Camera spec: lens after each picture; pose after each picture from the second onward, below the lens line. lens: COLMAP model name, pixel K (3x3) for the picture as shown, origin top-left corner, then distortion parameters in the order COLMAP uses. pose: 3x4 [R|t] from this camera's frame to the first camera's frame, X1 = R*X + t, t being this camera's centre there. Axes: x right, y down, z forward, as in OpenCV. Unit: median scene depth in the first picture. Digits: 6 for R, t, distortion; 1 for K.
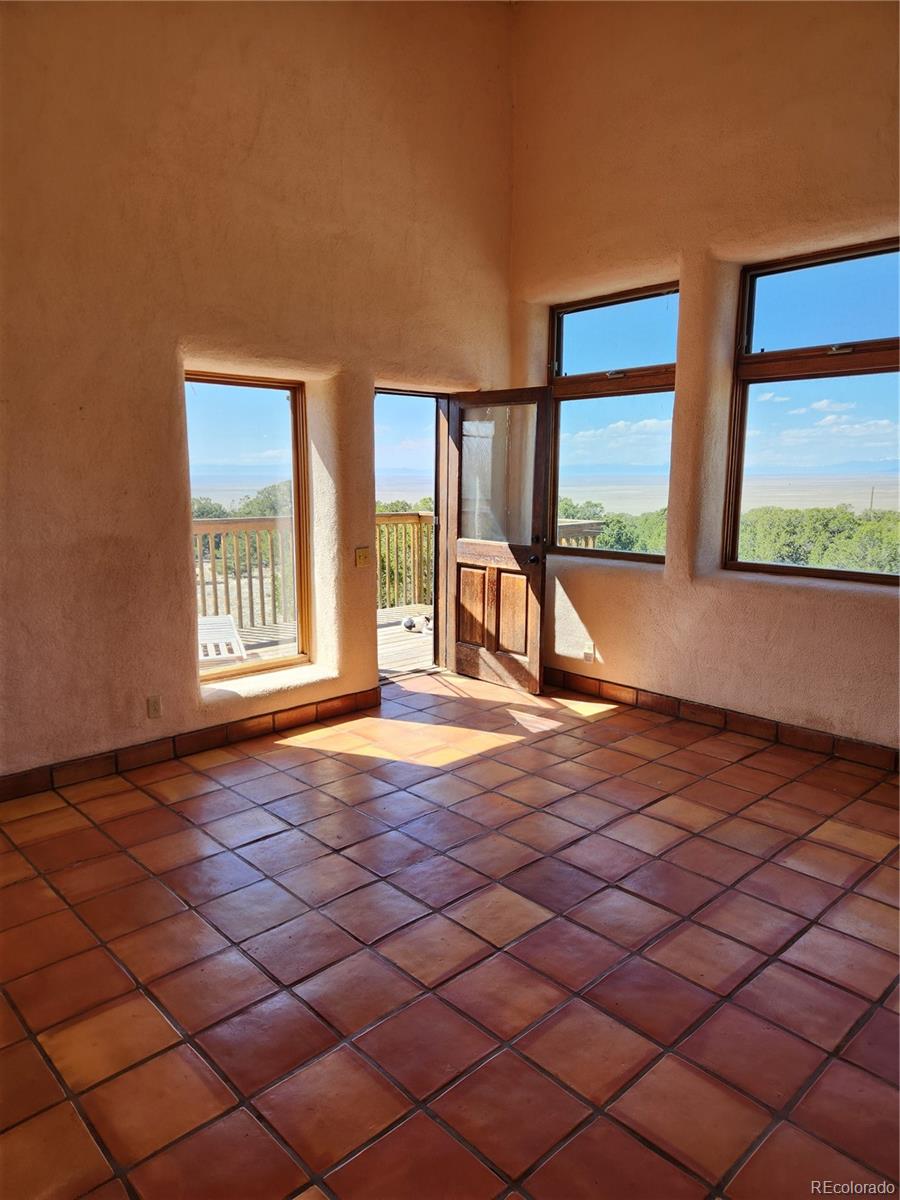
lens RADIAL K [[807.0, 0, 462.0], [0, 807.0, 612.3], [0, 0, 1]] dist [0.069009, -0.042301]
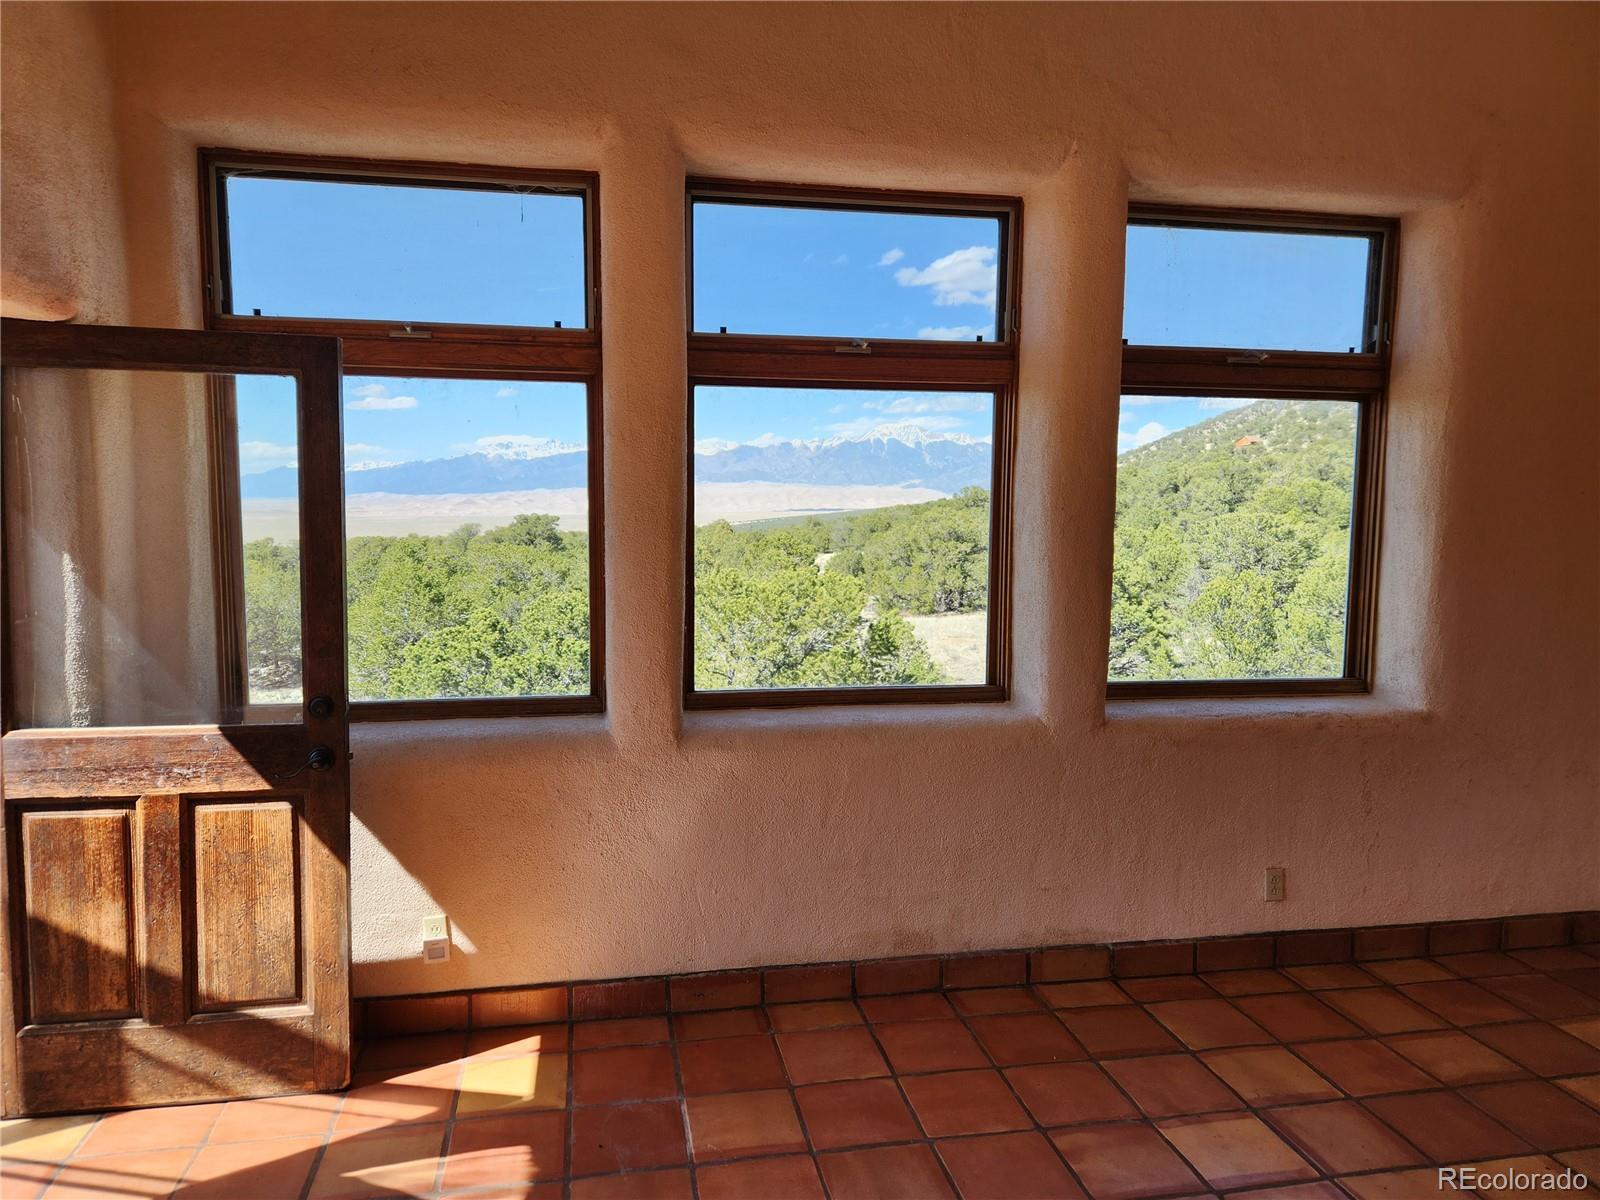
lens RADIAL K [[1076.1, 0, 787.9], [0, 1076.1, 599.5], [0, 0, 1]] dist [0.069009, -0.042301]
pose [[0.550630, -0.076096, 0.831273, -0.221582], [0.138341, 0.990384, -0.000975, -0.108065], [-0.823206, 0.115536, 0.555863, 0.486603]]
